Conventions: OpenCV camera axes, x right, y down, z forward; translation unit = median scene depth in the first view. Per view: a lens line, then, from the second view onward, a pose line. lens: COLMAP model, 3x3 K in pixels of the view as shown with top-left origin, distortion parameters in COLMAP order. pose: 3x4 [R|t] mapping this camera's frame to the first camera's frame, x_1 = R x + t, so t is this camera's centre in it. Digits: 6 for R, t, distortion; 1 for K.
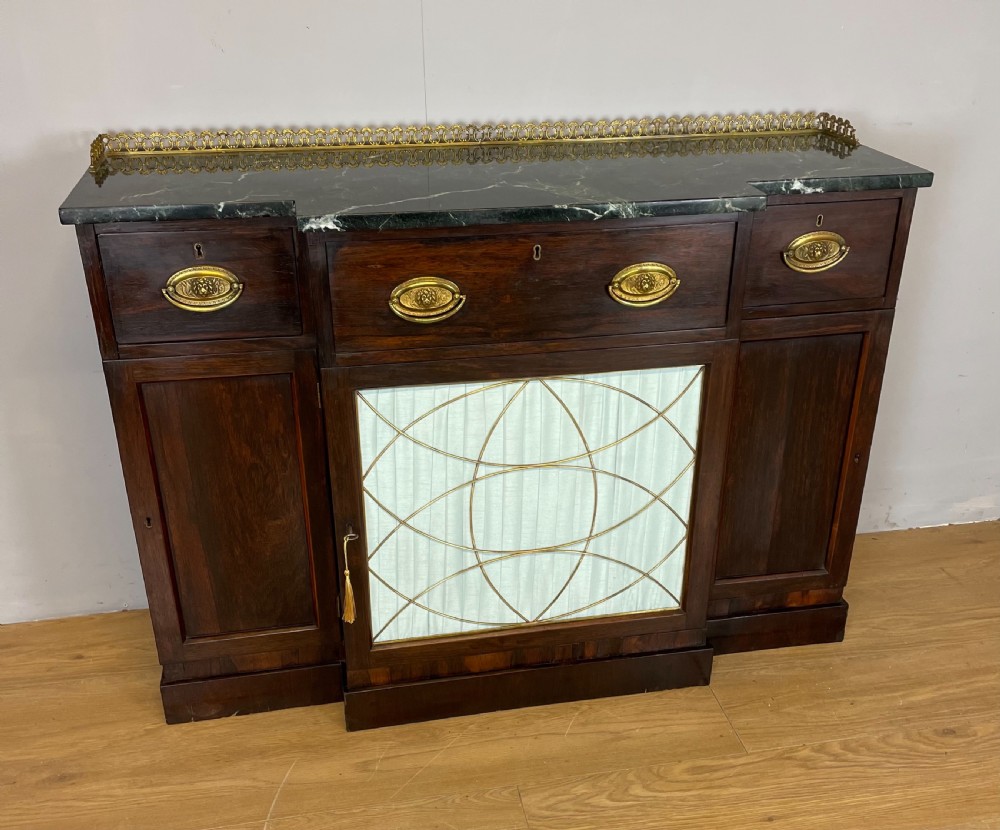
lens RADIAL K [[1044.3, 0, 513.4], [0, 1044.3, 475.1], [0, 0, 1]] dist [0.111544, -0.167528]
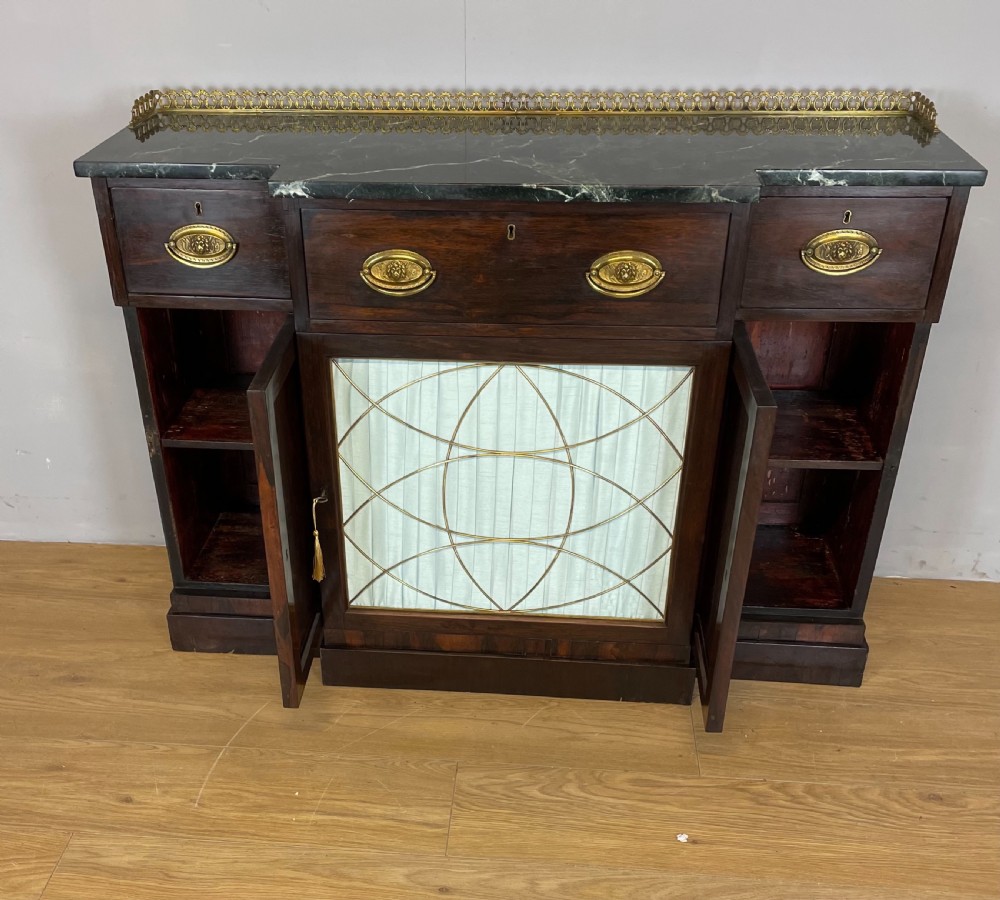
lens RADIAL K [[1118.7, 0, 441.1], [0, 1118.7, 568.5], [0, 0, 1]] dist [0.108652, -0.156468]
pose [[0.955945, 0.144285, -0.255639, 0.243193], [-0.120714, 0.987044, 0.105695, -0.005480], [0.267577, -0.070179, 0.960977, -0.044504]]
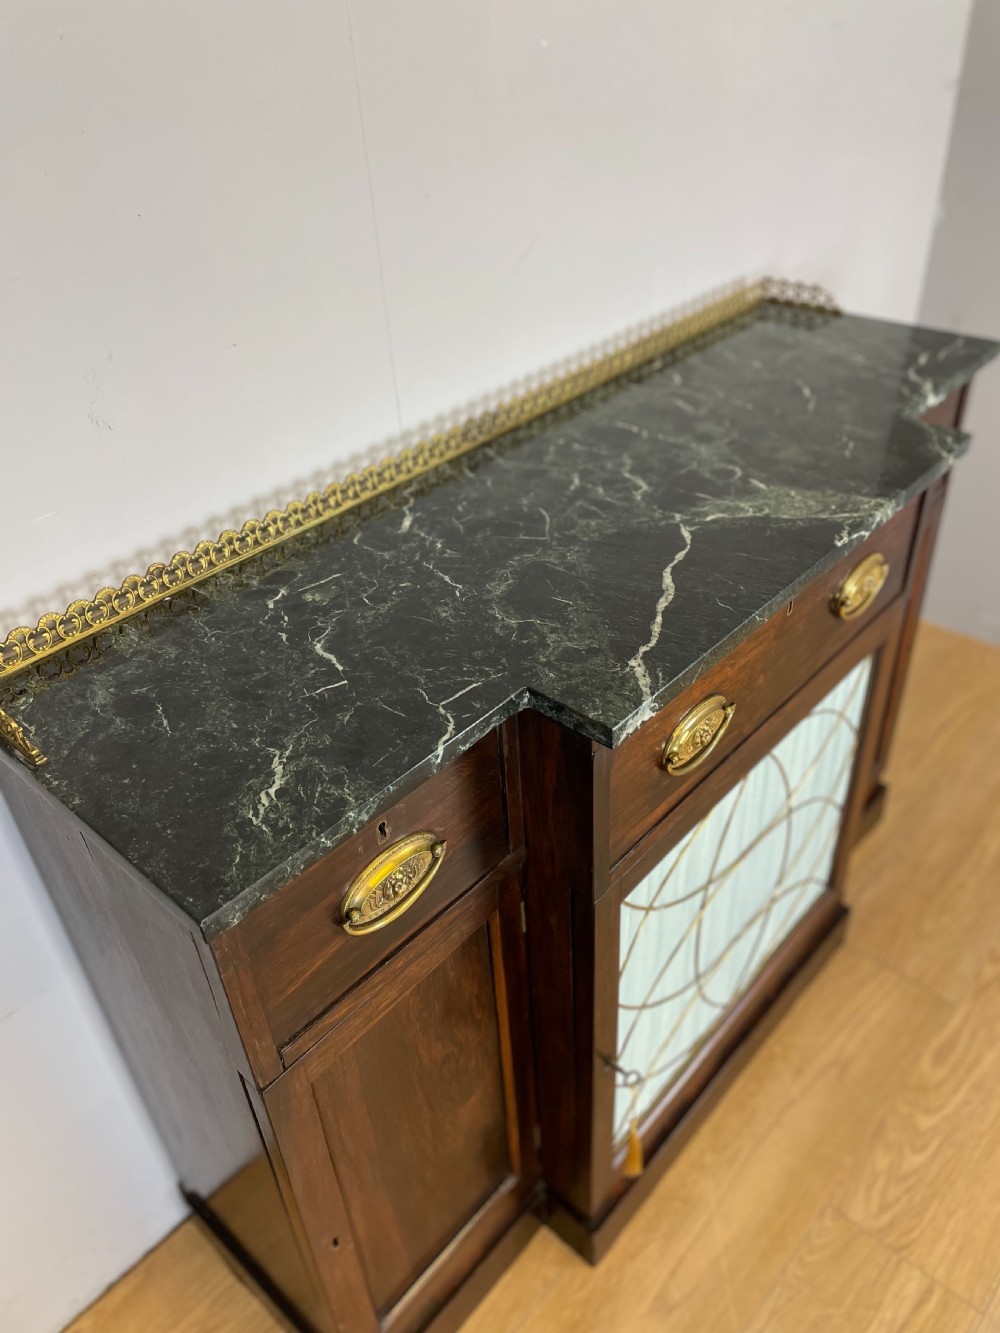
lens RADIAL K [[1013.5, 0, 500.3], [0, 1013.5, 657.1], [0, 0, 1]] dist [0.094942, -0.127283]
pose [[0.803821, -0.384186, 0.454172, -0.399111], [0.325754, 0.923112, 0.204325, -0.337263], [-0.497751, -0.016292, 0.867167, 0.450991]]
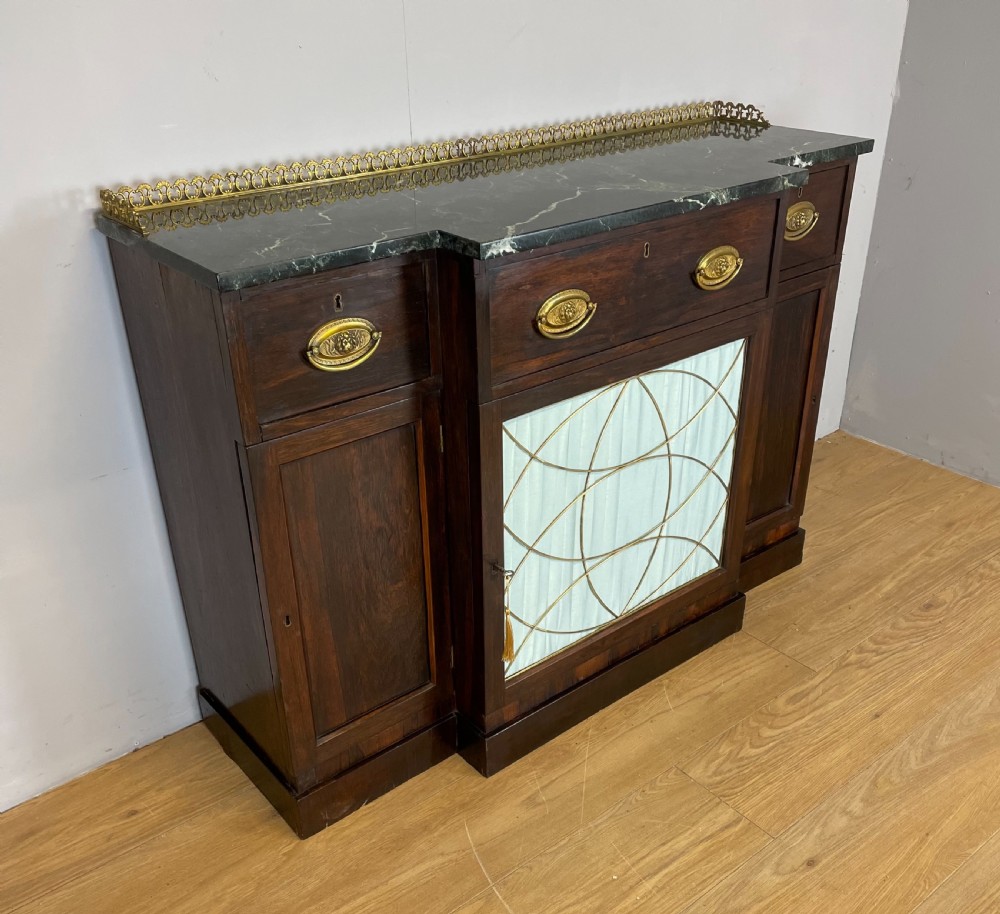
lens RADIAL K [[1012.0, 0, 503.6], [0, 1012.0, 523.7], [0, 0, 1]] dist [0.106786, -0.157922]
pose [[0.881993, -0.245419, 0.402315, -0.498630], [0.233733, 0.969106, 0.078759, -0.057903], [-0.409215, 0.024569, 0.912107, 0.141672]]
